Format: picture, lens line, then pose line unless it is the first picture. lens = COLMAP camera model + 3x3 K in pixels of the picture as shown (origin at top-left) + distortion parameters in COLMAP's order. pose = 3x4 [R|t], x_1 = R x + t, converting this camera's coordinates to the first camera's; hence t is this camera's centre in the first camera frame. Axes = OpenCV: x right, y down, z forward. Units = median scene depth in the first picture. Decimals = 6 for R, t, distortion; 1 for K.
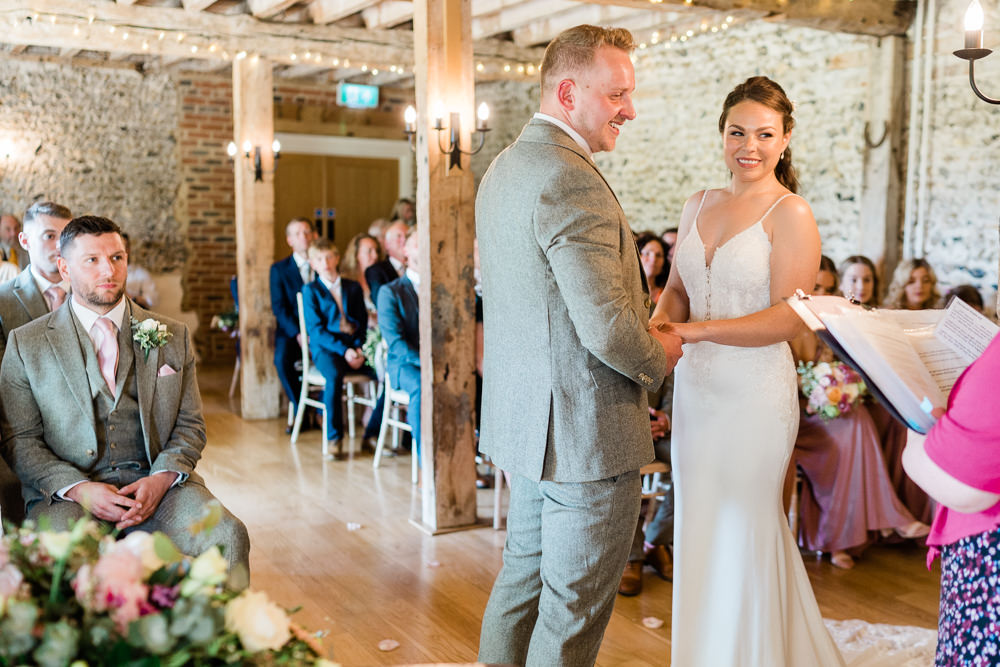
lens RADIAL K [[1004.1, 0, 500.0], [0, 1004.1, 328.0], [0, 0, 1]] dist [-0.001881, 0.000000]
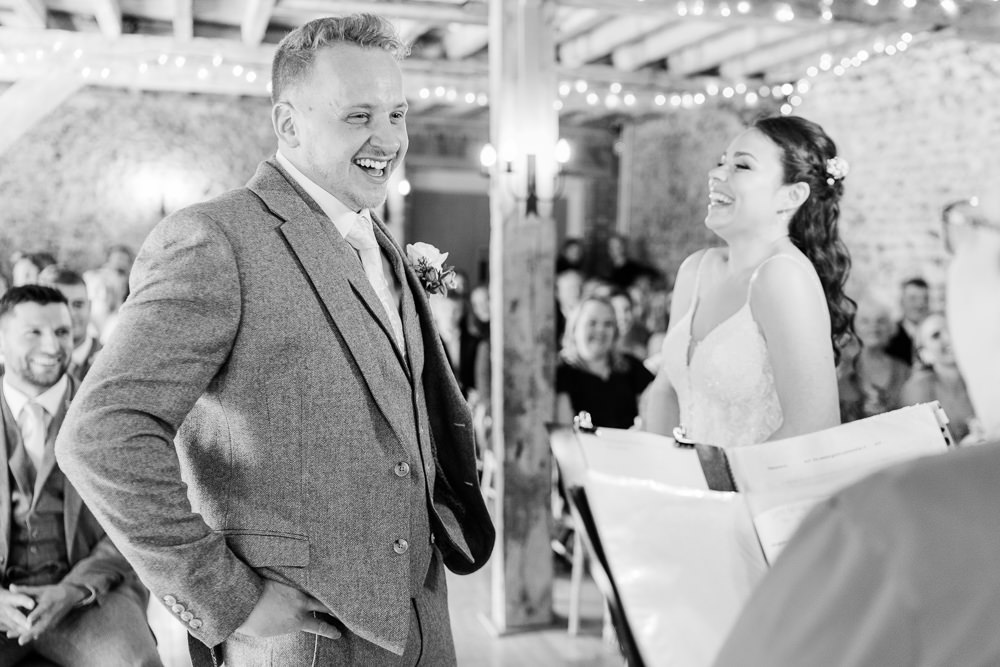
lens RADIAL K [[1004.1, 0, 508.9], [0, 1004.1, 343.3], [0, 0, 1]] dist [-0.001881, 0.000000]
pose [[0.980271, 0.023842, -0.196216, 0.062280], [-0.027145, 0.999531, -0.014160, -0.020798], [0.195787, 0.019207, 0.980458, 0.082620]]
